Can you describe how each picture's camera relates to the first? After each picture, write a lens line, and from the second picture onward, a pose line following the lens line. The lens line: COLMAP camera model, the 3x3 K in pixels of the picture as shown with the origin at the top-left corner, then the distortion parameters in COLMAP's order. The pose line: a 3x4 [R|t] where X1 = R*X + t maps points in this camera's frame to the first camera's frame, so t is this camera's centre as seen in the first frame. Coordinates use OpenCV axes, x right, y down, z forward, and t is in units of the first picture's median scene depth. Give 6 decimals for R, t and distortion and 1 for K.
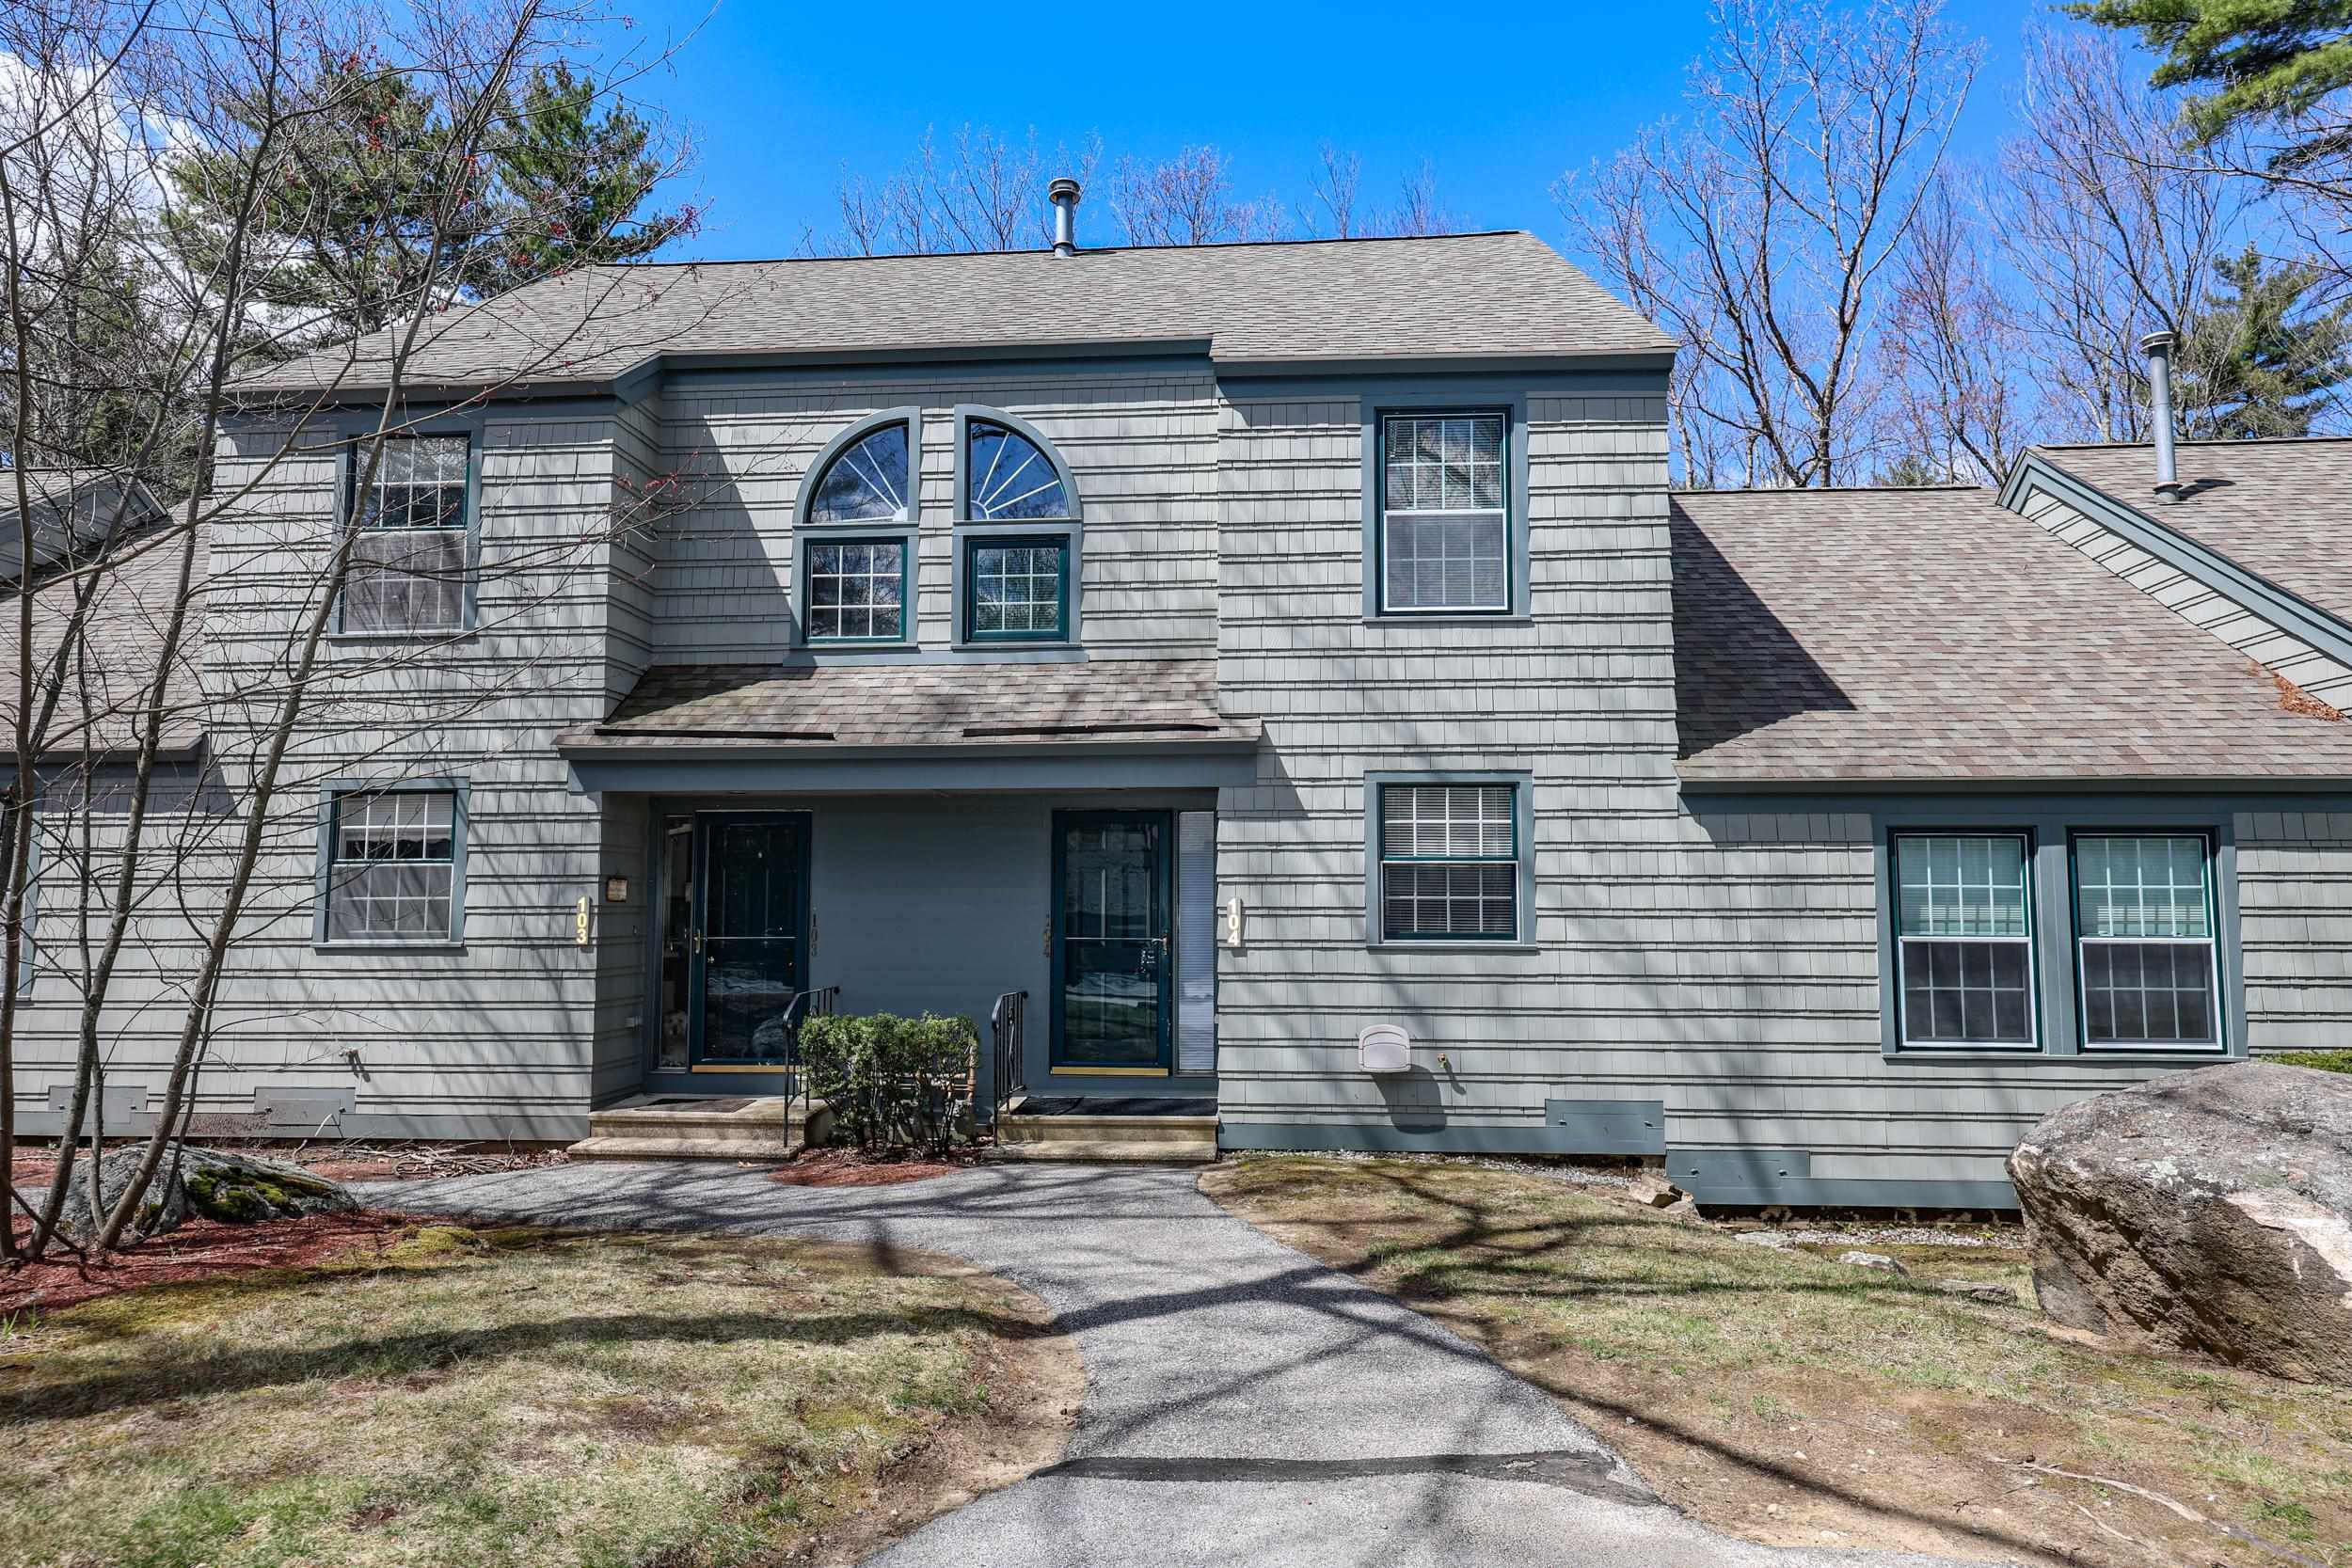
lens RADIAL K [[1378.2, 0, 1176.0], [0, 1378.2, 784.0], [0, 0, 1]] dist [-0.002015, 0.000013]
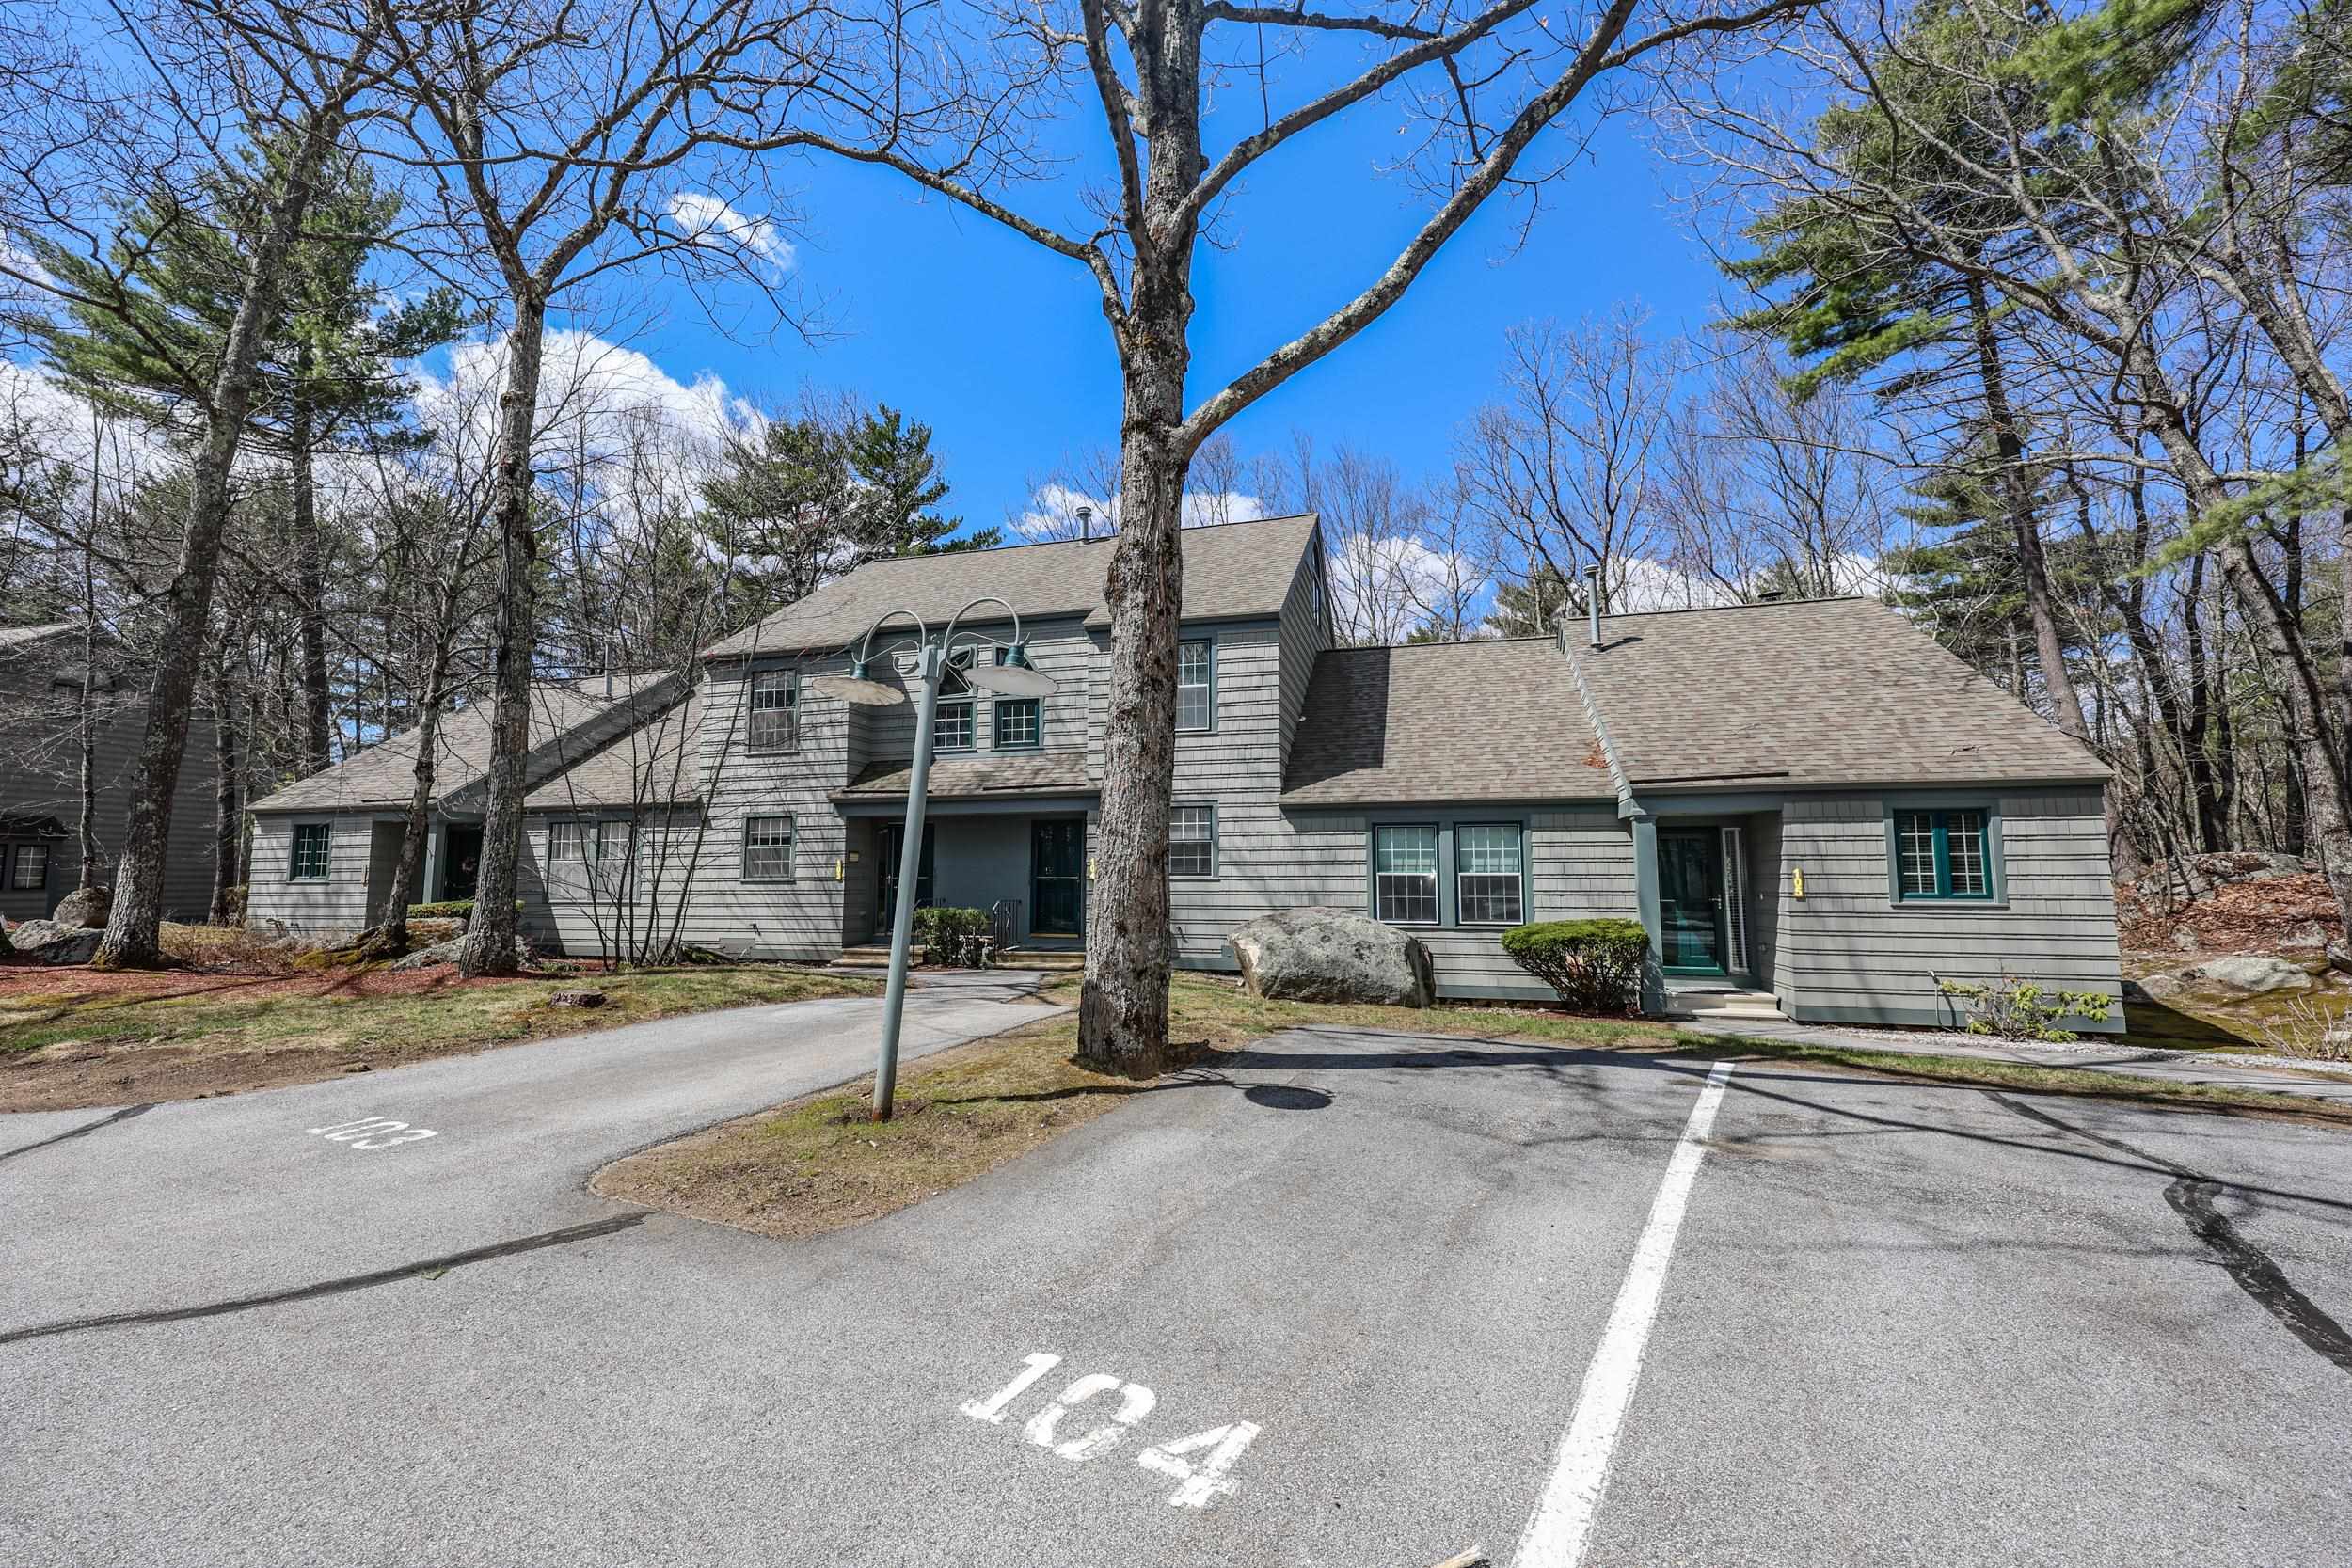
lens RADIAL K [[974.4, 0, 1162.5], [0, 974.4, 775.3], [0, 0, 1]] dist [-0.001508, 0.000513]
pose [[0.978804, -0.024732, -0.203300, 0.488275], [0.020459, 0.999524, -0.023094, -0.015711], [0.203774, 0.018445, 0.978844, -0.573592]]
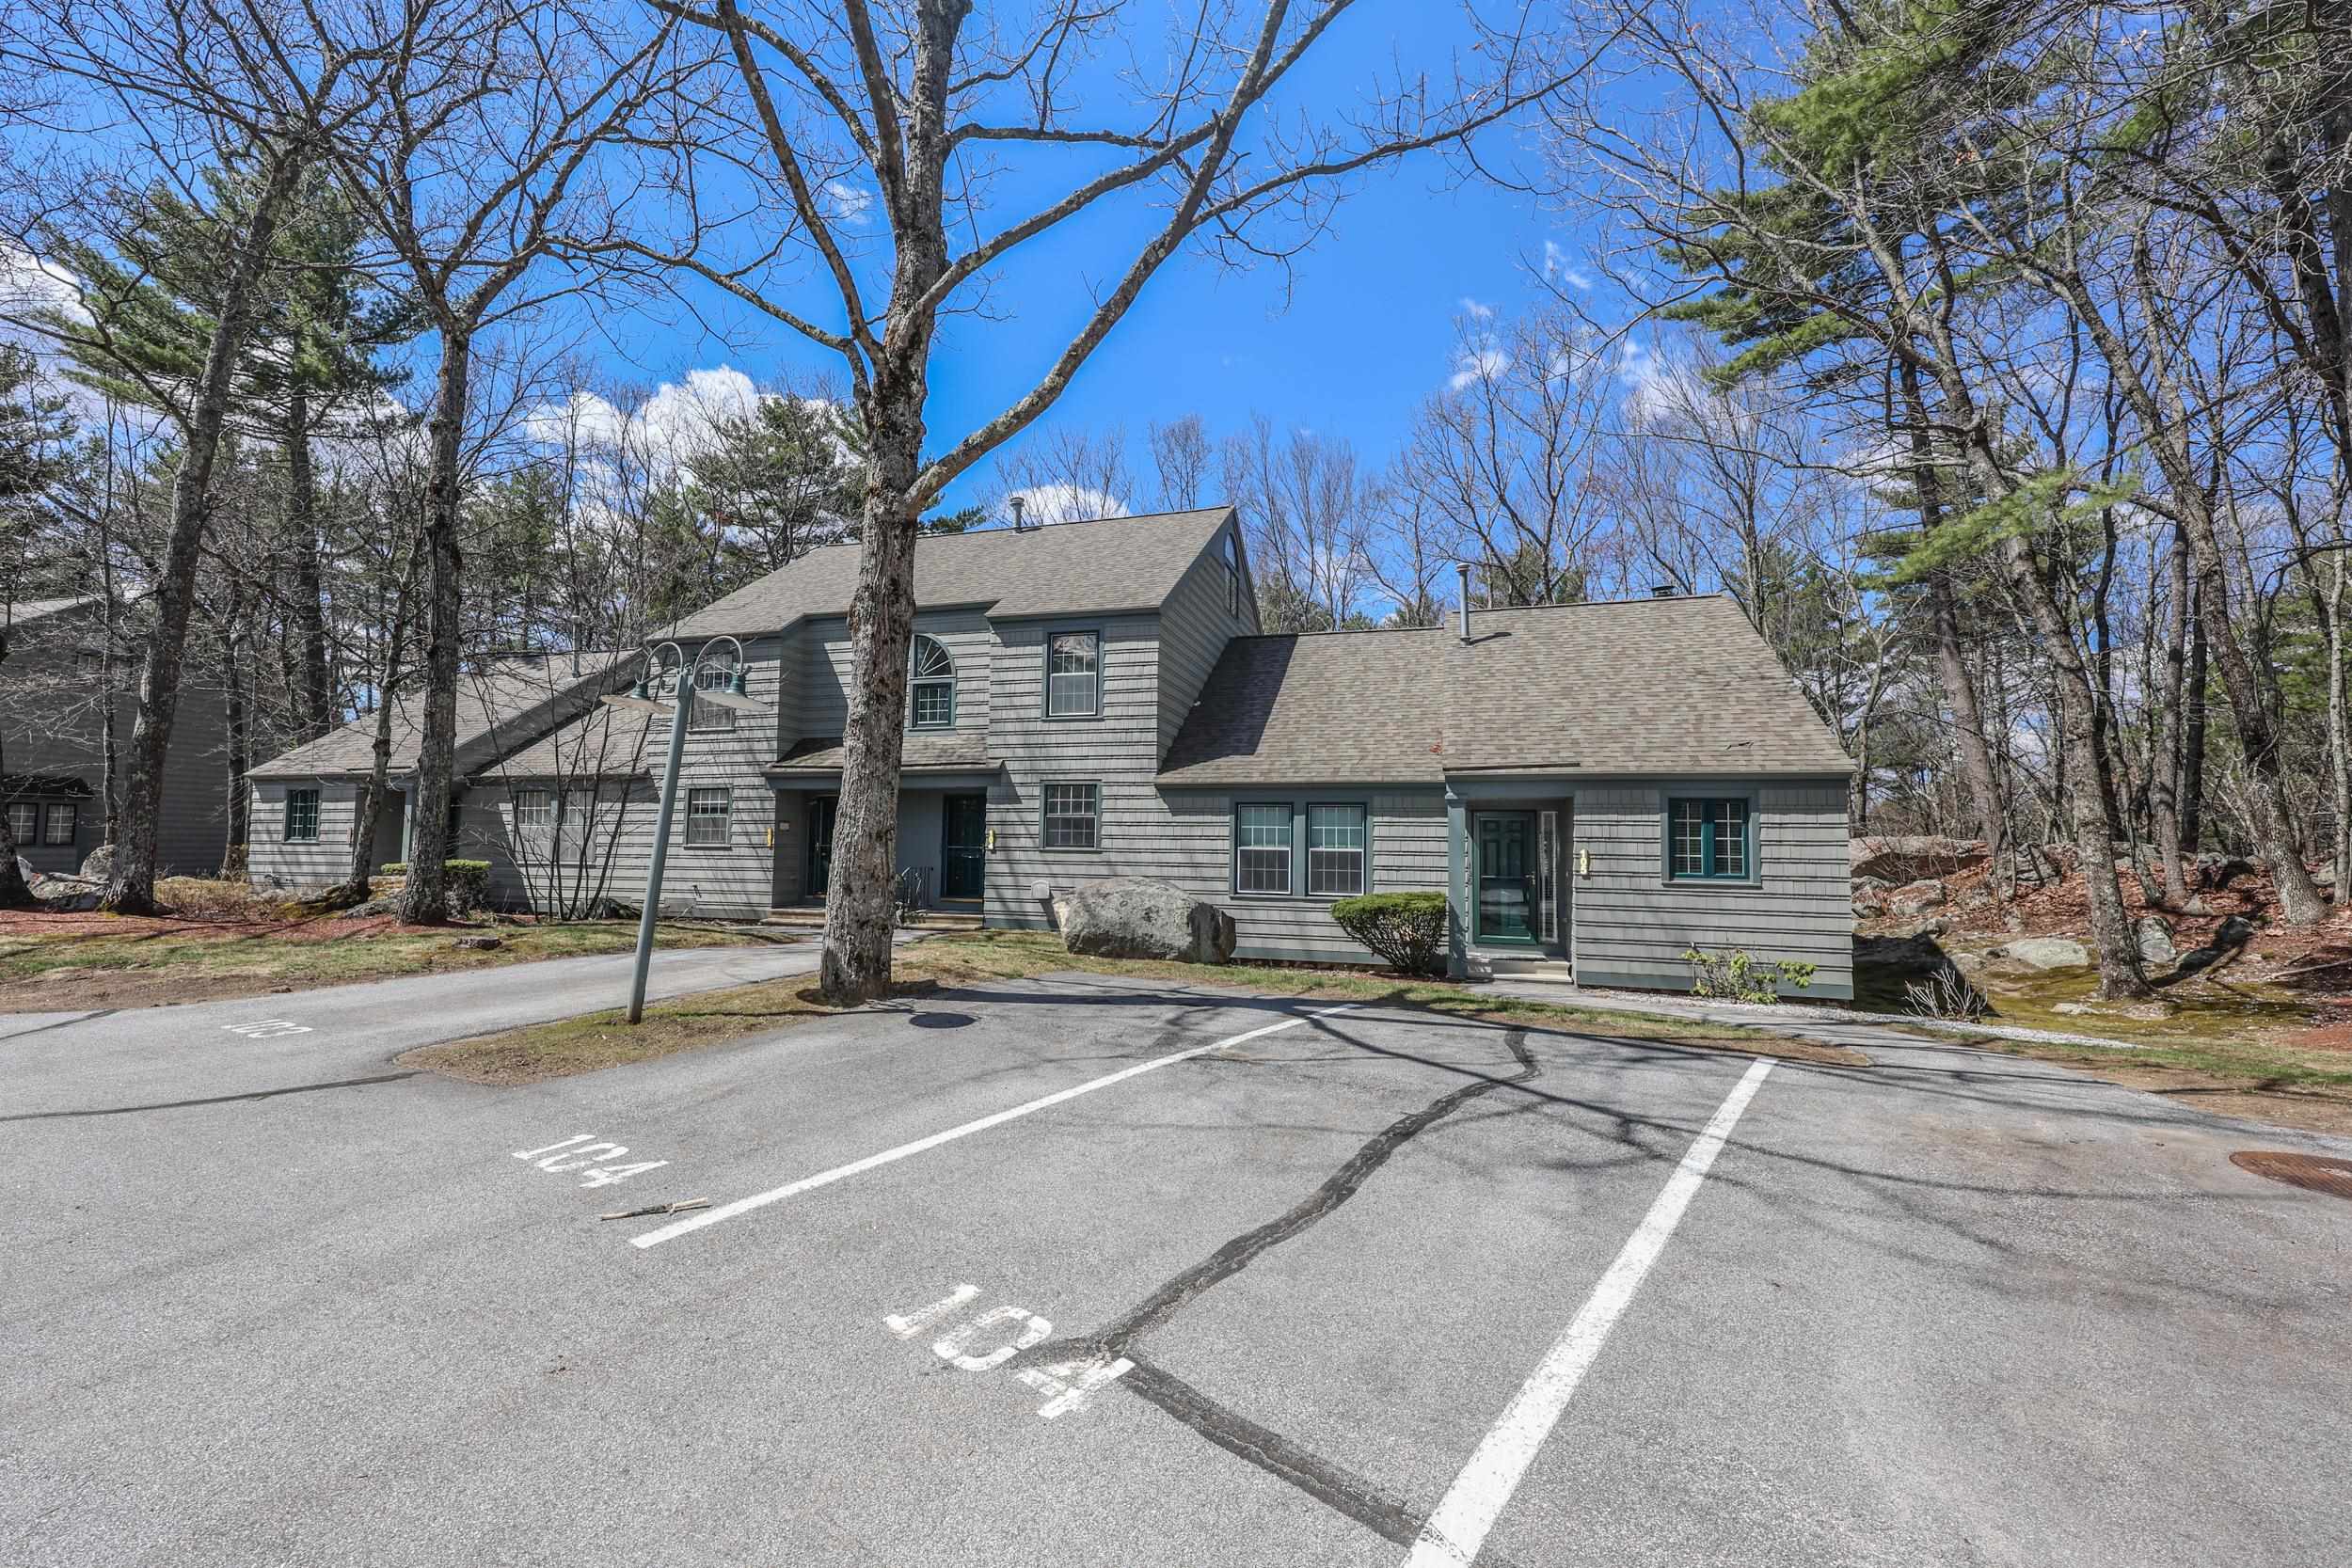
lens RADIAL K [[992.7, 0, 1161.1], [0, 992.7, 778.1], [0, 0, 1]] dist [0.003221, -0.001415]
pose [[0.972604, -0.005843, -0.232394, 0.765870], [0.008551, 0.999907, 0.010647, -0.030200], [0.232310, -0.012342, 0.972564, -0.697986]]
